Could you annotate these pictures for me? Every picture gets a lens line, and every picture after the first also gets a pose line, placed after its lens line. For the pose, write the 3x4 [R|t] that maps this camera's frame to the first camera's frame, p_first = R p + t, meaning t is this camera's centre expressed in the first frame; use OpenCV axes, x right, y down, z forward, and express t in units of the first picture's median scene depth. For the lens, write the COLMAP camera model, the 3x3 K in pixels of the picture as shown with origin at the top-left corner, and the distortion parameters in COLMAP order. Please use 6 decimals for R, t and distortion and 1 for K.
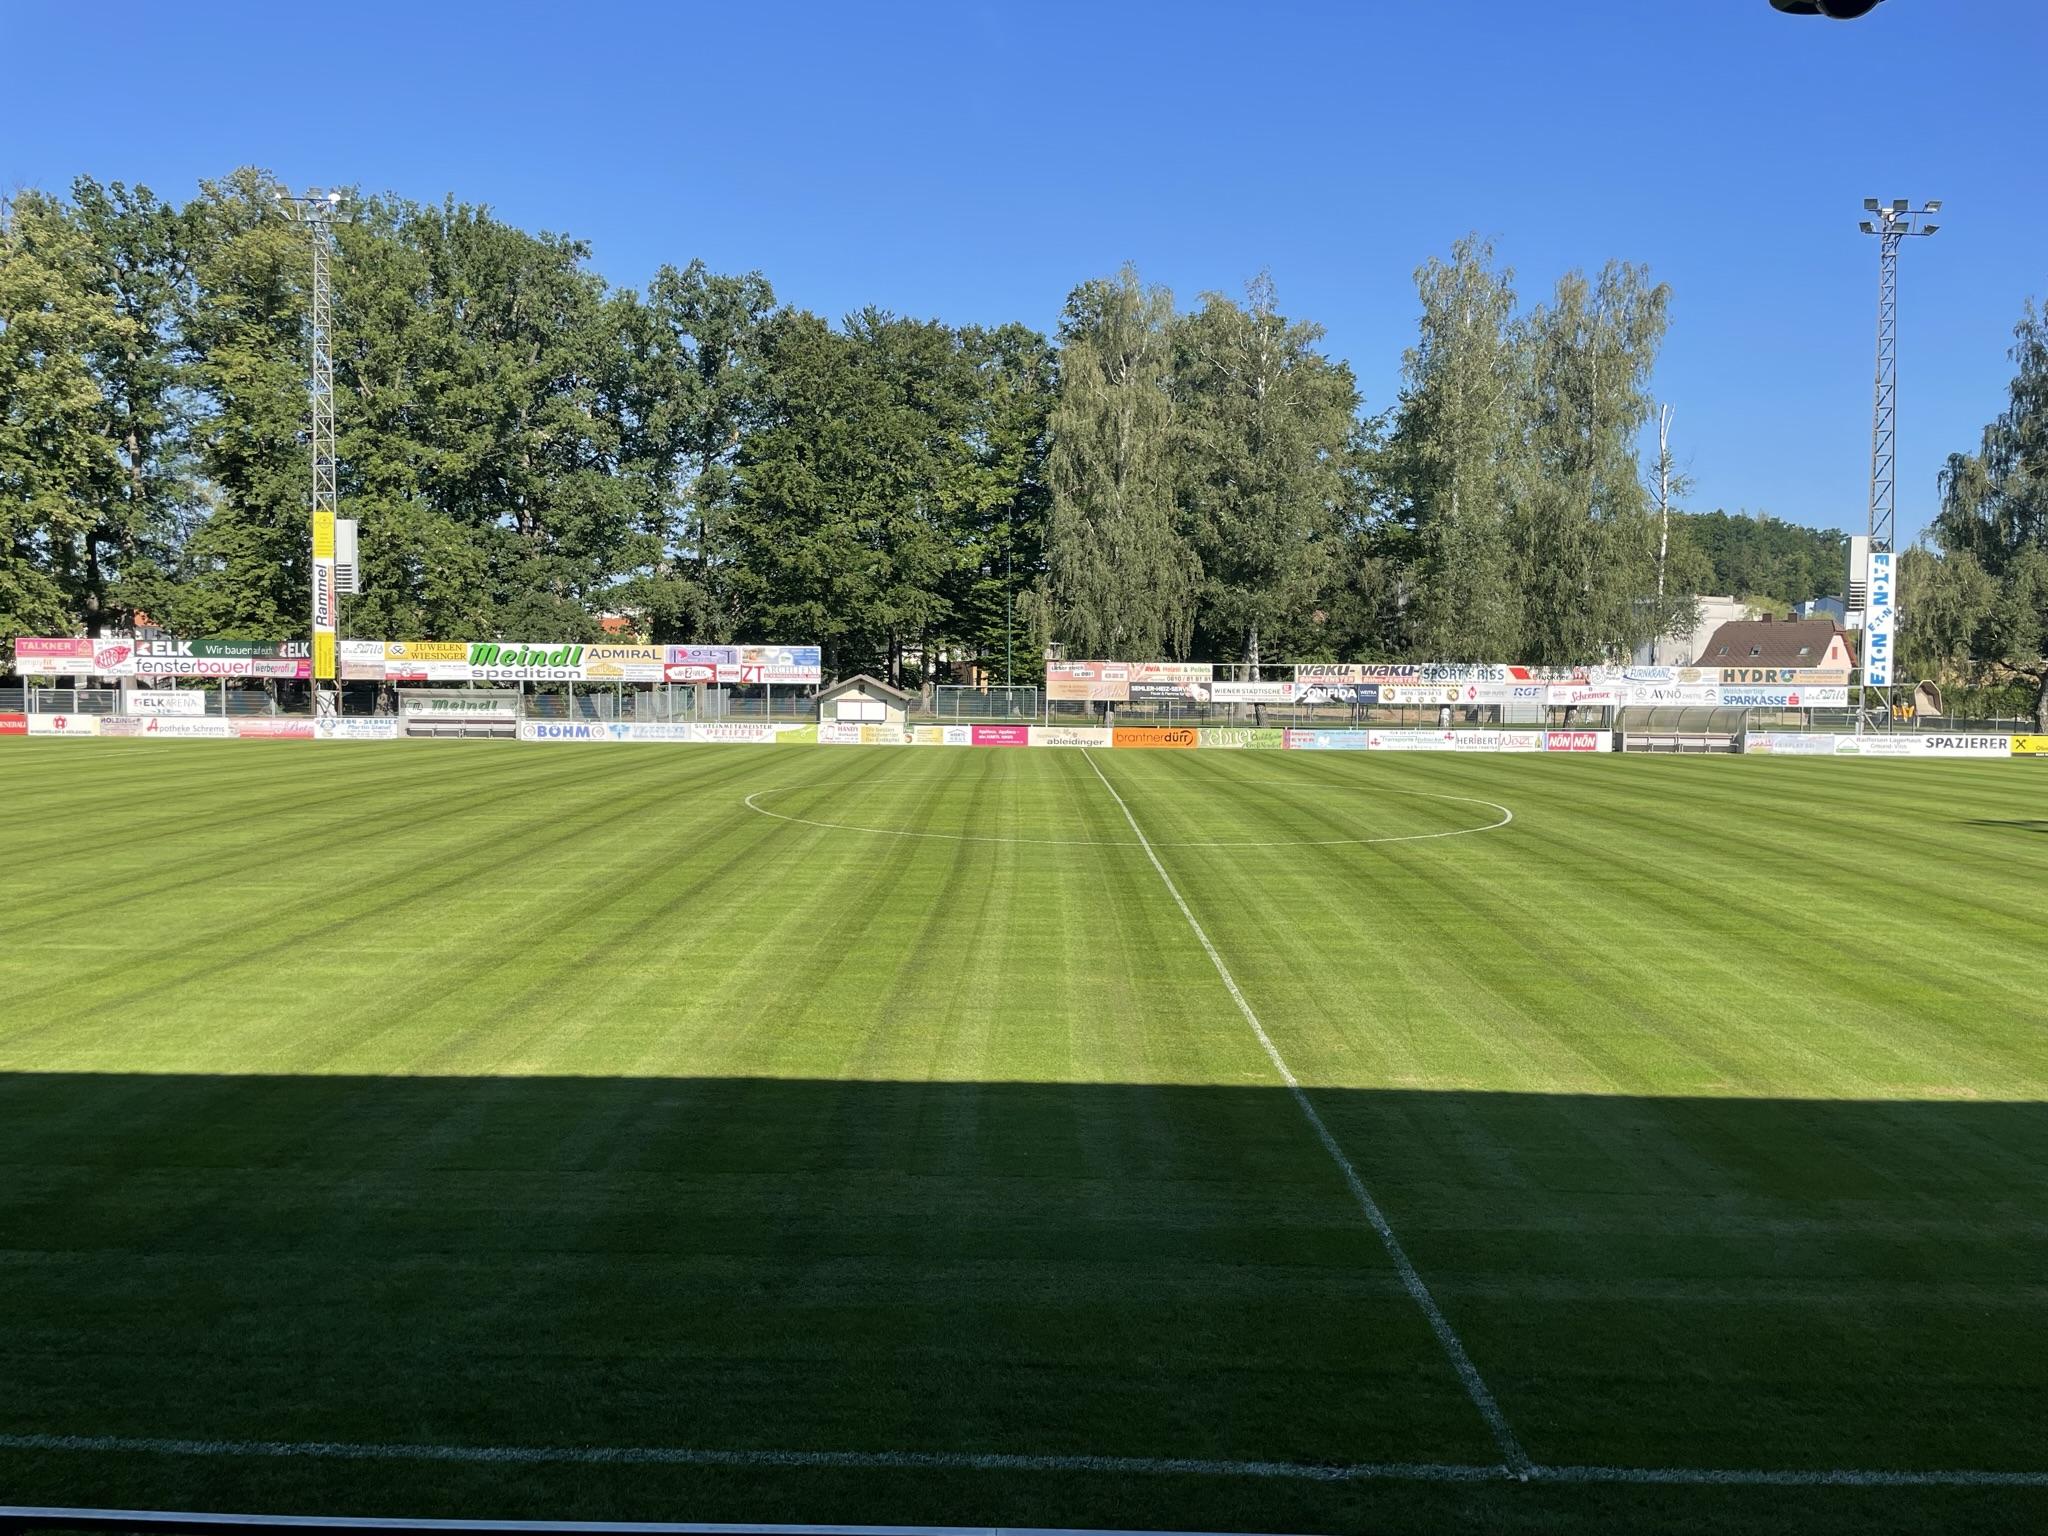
lens RADIAL K [[1541.4, 0, 1002.7], [0, 1541.4, 747.5], [0, 0, 1]] dist [0.097783, -0.126526]
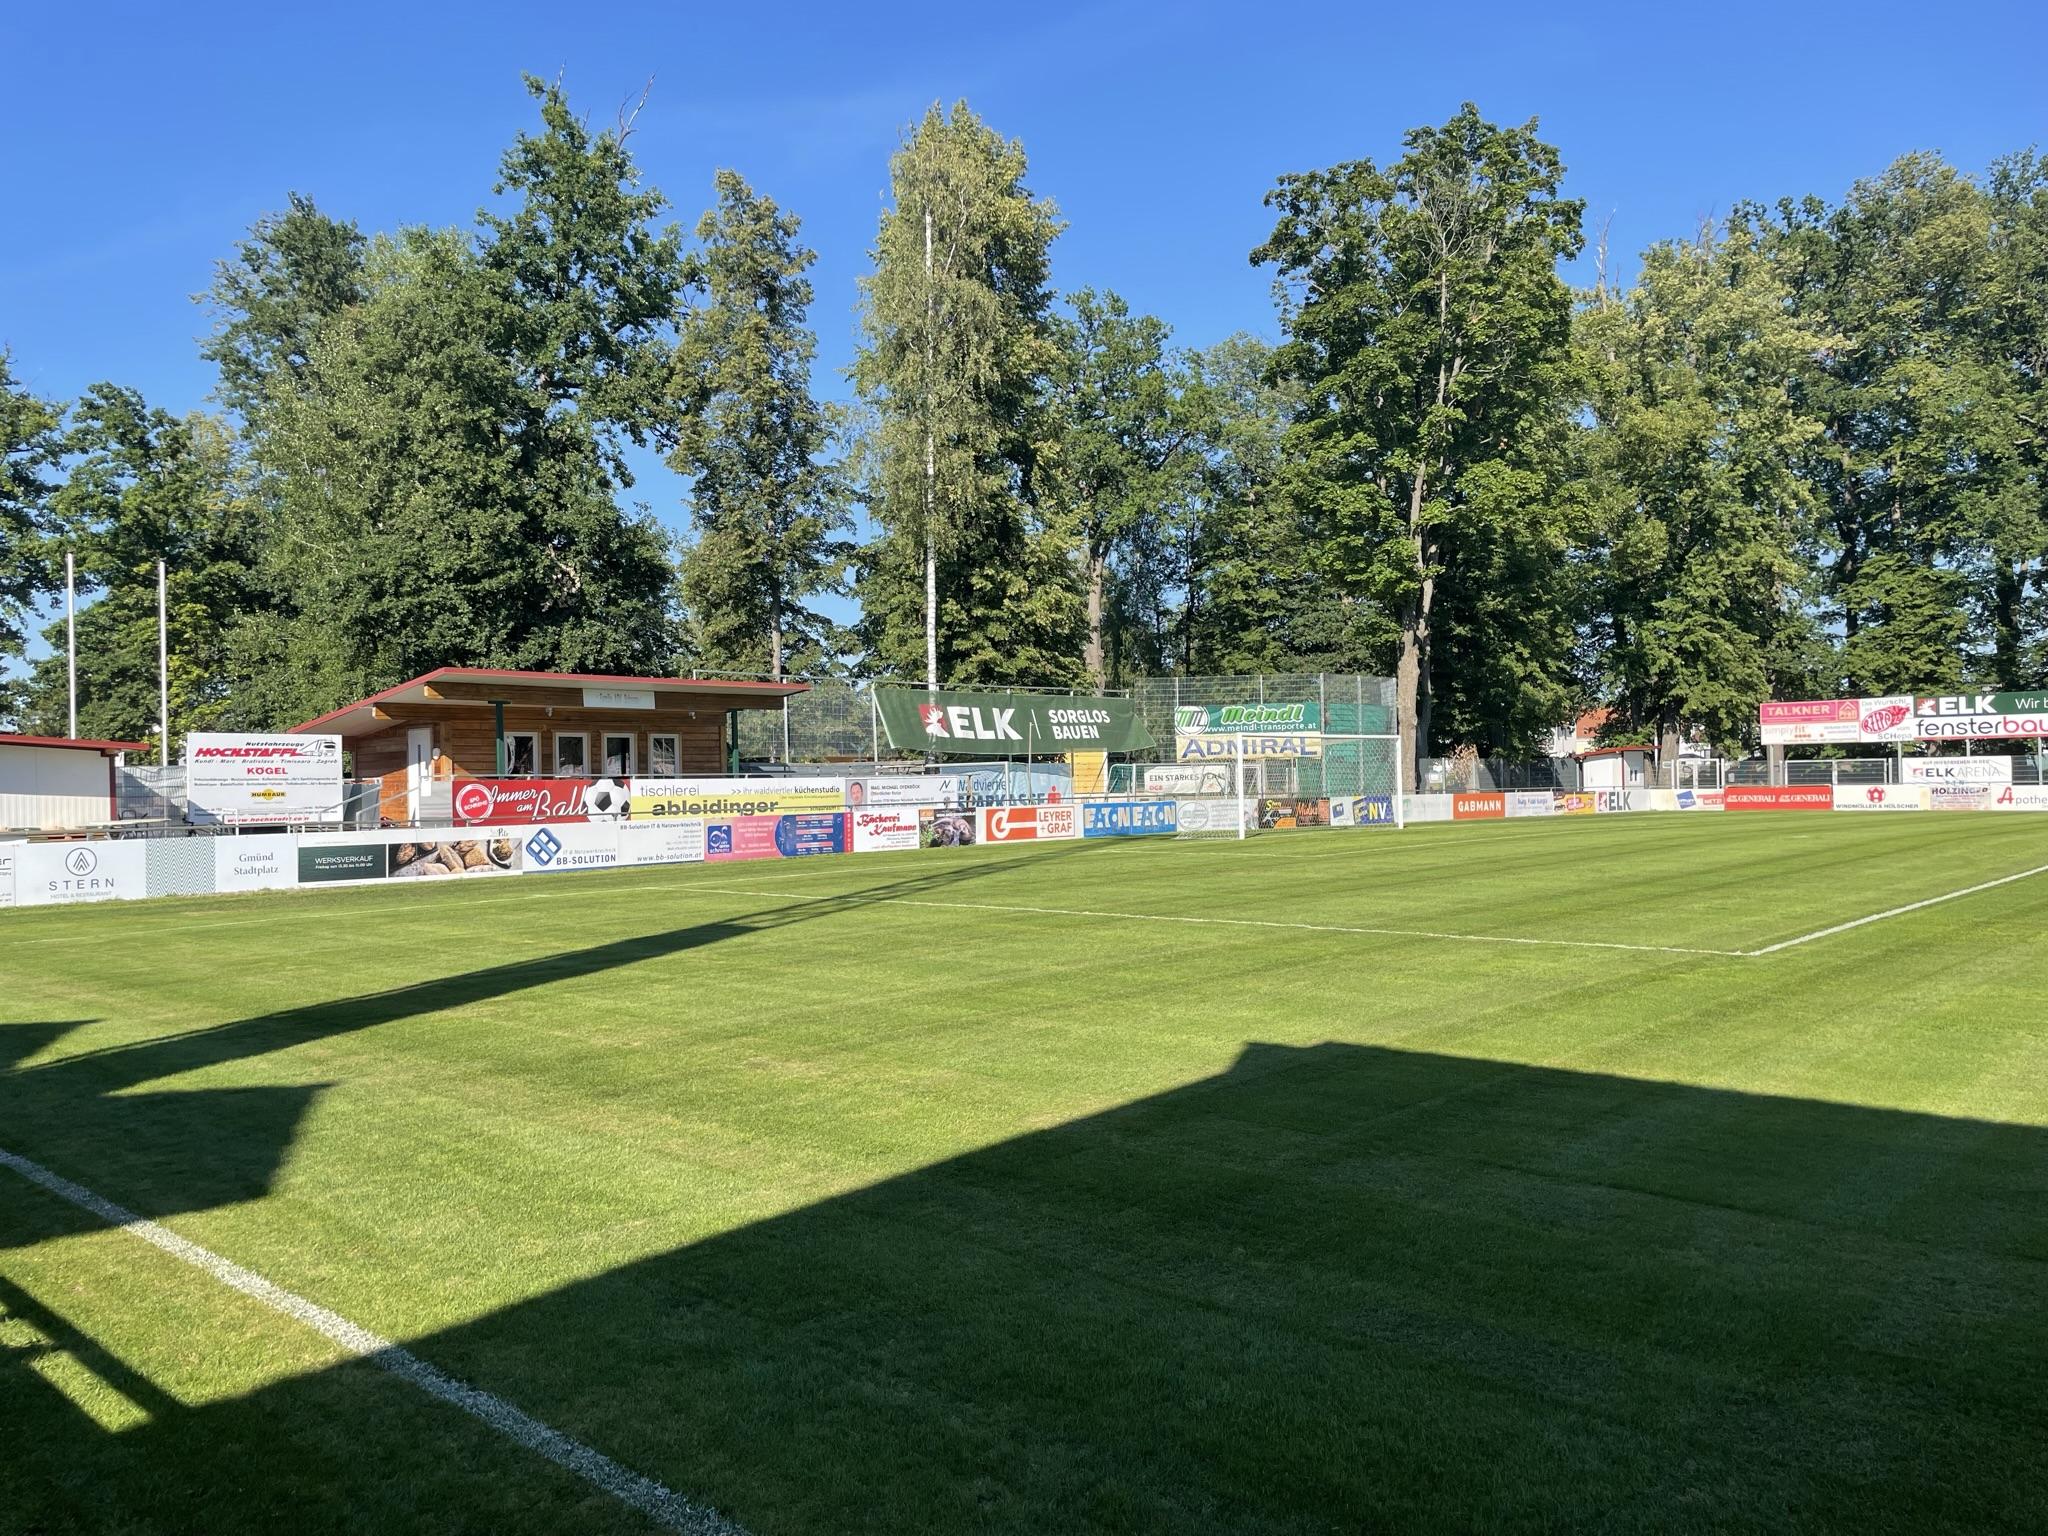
lens RADIAL K [[1544.0, 0, 995.4], [0, 1544.0, 774.9], [0, 0, 1]] dist [0.085510, -0.114238]
pose [[0.735242, -0.026791, -0.677275, -0.376173], [-0.007949, 0.998809, -0.048140, 0.017369], [0.677758, 0.040778, 0.734154, 0.069012]]
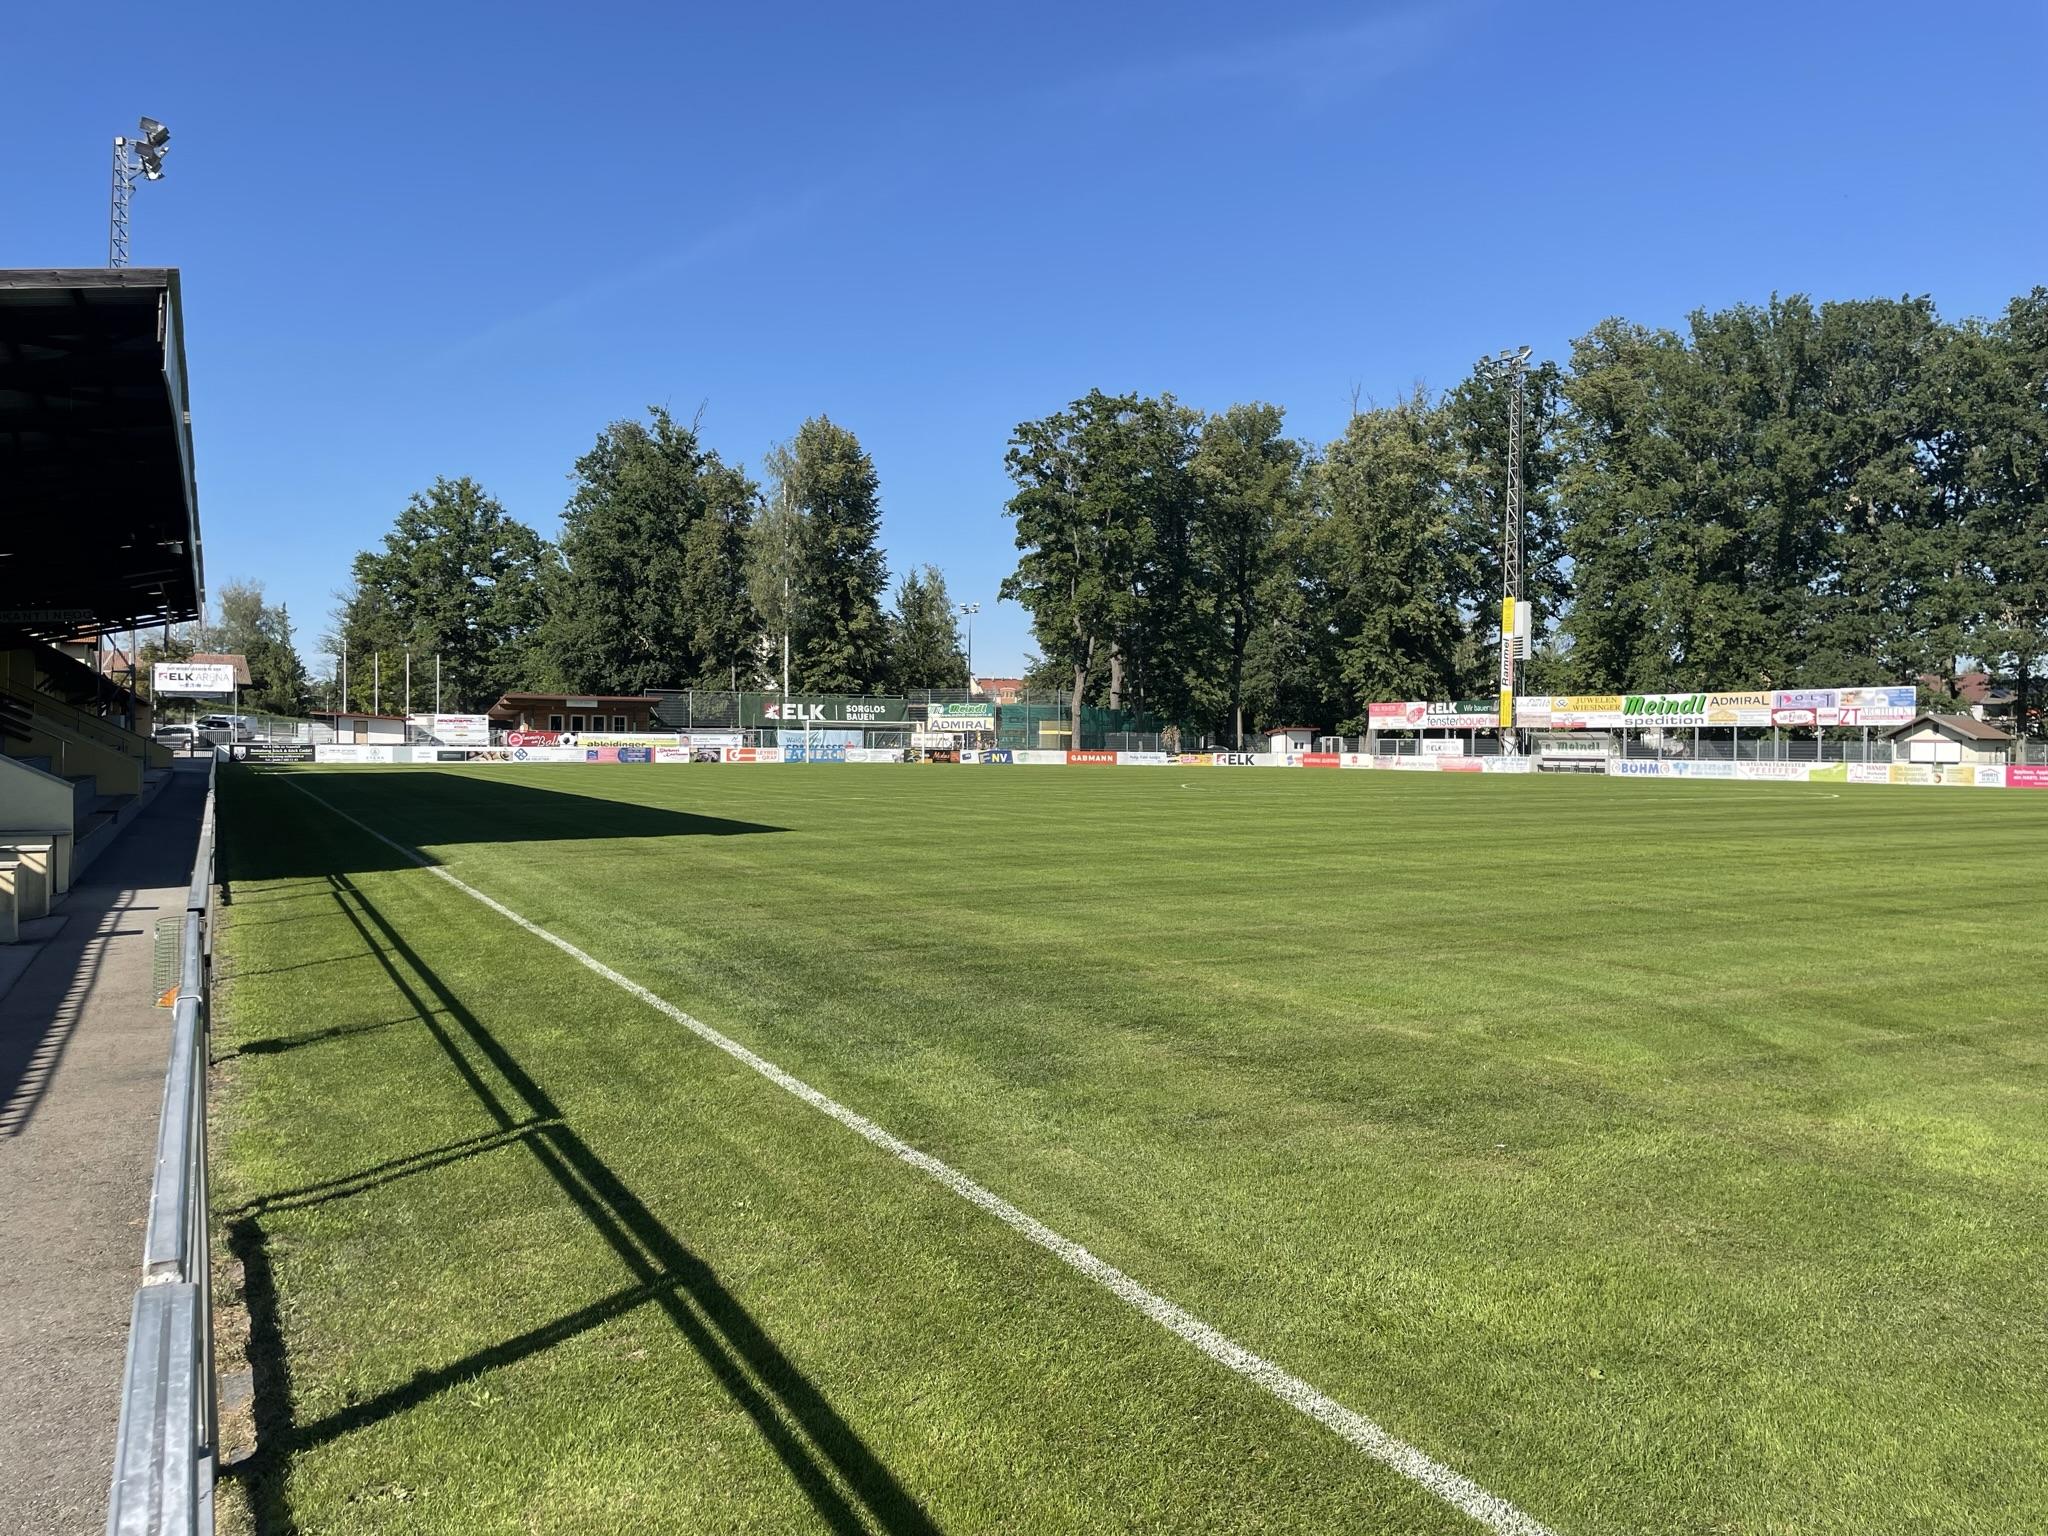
lens RADIAL K [[1522.5, 0, 1024.0], [0, 1522.5, 768.0], [0, 0, 1]] dist [0.081727, -0.129236]
pose [[0.474129, 0.008738, -0.880412, 0.495343], [-0.046920, 0.998781, -0.015355, 0.027928], [0.879204, 0.048589, 0.473961, 0.060725]]
